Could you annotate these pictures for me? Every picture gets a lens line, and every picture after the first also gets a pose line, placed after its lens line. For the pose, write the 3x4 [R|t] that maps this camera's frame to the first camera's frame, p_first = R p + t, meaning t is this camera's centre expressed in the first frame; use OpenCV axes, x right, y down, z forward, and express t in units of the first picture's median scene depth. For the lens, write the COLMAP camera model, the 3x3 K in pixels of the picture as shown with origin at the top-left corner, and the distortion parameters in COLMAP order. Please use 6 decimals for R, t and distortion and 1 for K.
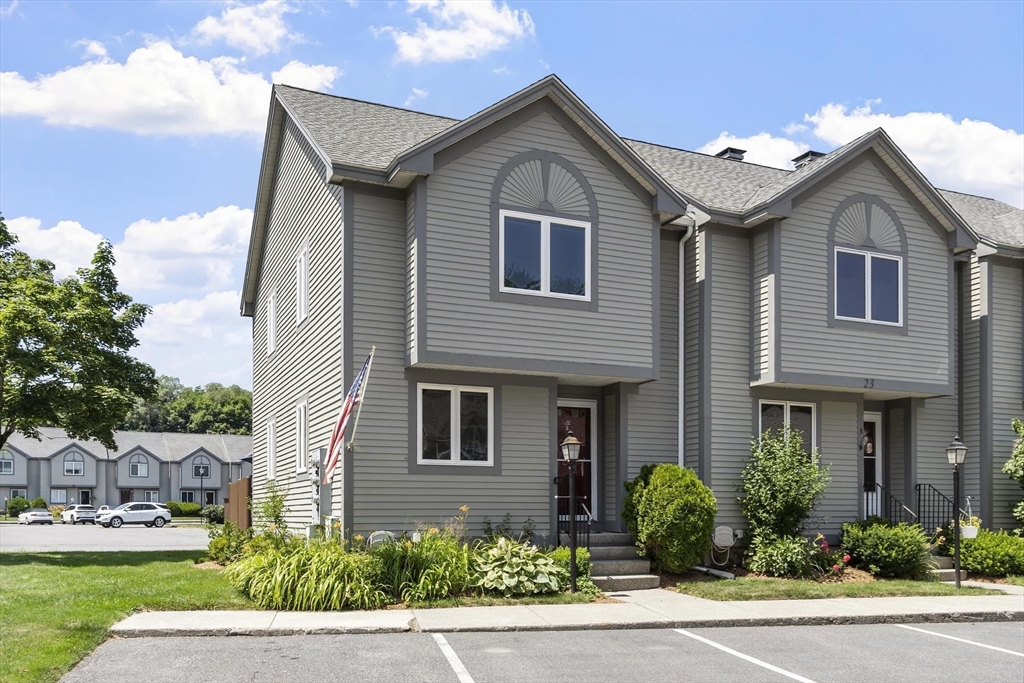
lens RADIAL K [[868.5, 0, 512.0], [0, 868.5, 341.5], [0, 0, 1]] dist [0.000252, -0.008684]
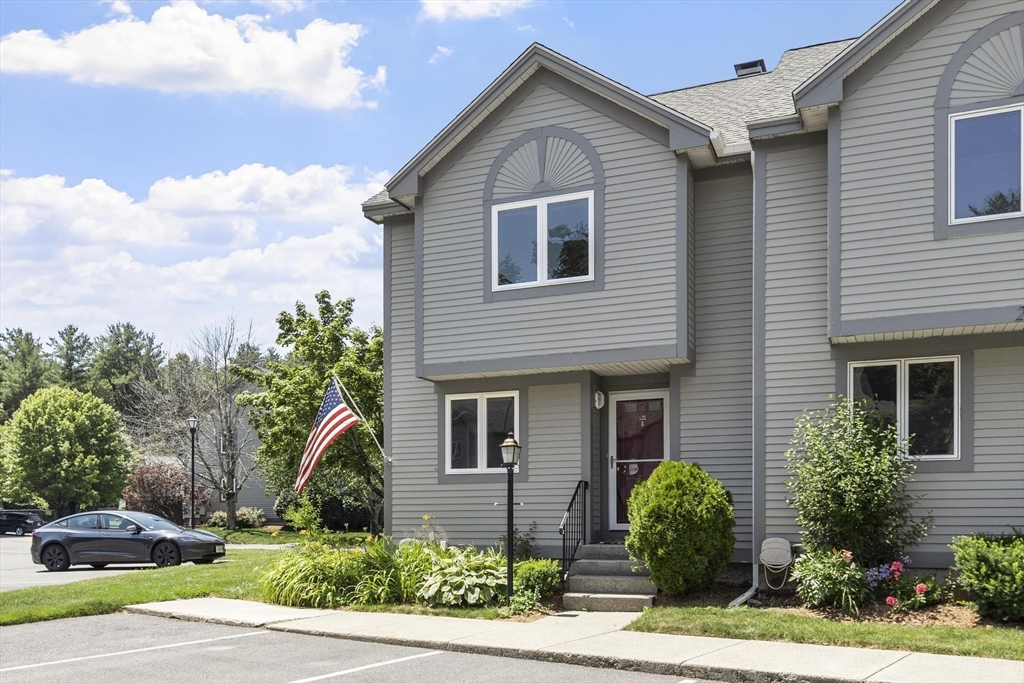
lens RADIAL K [[971.5, 0, 512.0], [0, 971.5, 341.5], [0, 0, 1]] dist [-0.003087, 0.008055]
pose [[0.661898, -0.132501, -0.737791, 0.770081], [0.154751, 0.987205, -0.038461, 0.040093], [0.733446, -0.088717, 0.673933, 0.279136]]
